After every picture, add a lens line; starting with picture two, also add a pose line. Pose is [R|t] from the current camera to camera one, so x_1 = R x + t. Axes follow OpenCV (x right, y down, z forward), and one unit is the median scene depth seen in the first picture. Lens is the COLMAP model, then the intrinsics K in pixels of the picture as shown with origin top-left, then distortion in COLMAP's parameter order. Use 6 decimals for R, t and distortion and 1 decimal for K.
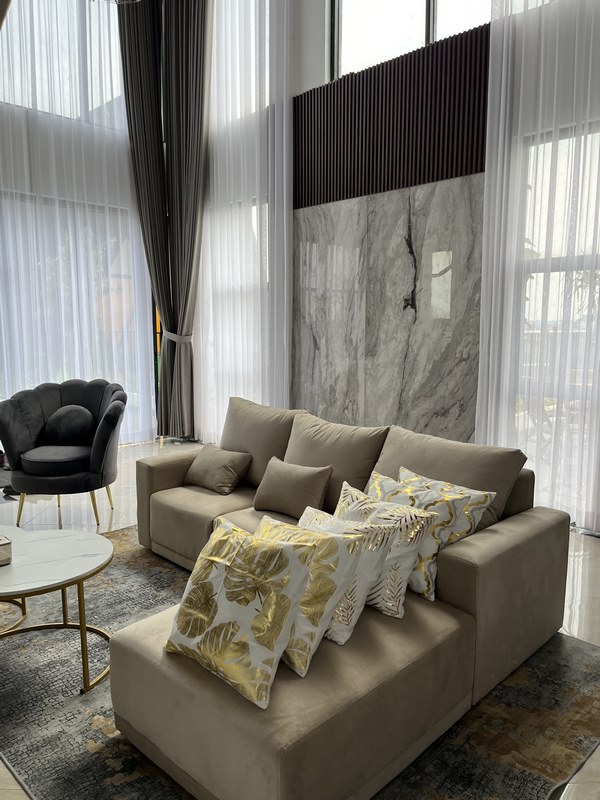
lens RADIAL K [[596.8, 0, 301.4], [0, 596.8, 403.4], [0, 0, 1]] dist [0.059321, -0.072524]
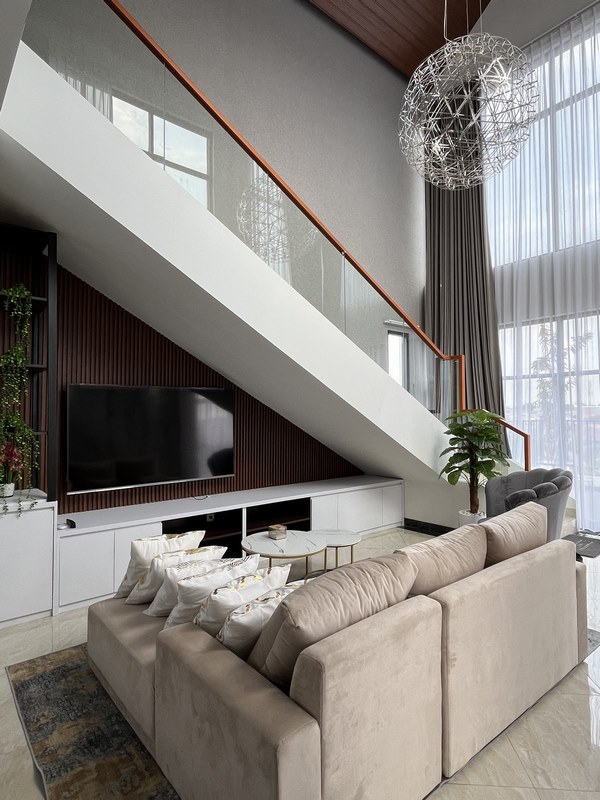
lens RADIAL K [[444.9, 0, 298.0], [0, 444.9, 399.4], [0, 0, 1]] dist [-0.005223, -0.003038]
pose [[-0.088268, -0.031042, -0.995613, 1.892800], [-0.124153, 0.992063, -0.019924, -0.334944], [0.988329, 0.121849, -0.091422, 2.133794]]
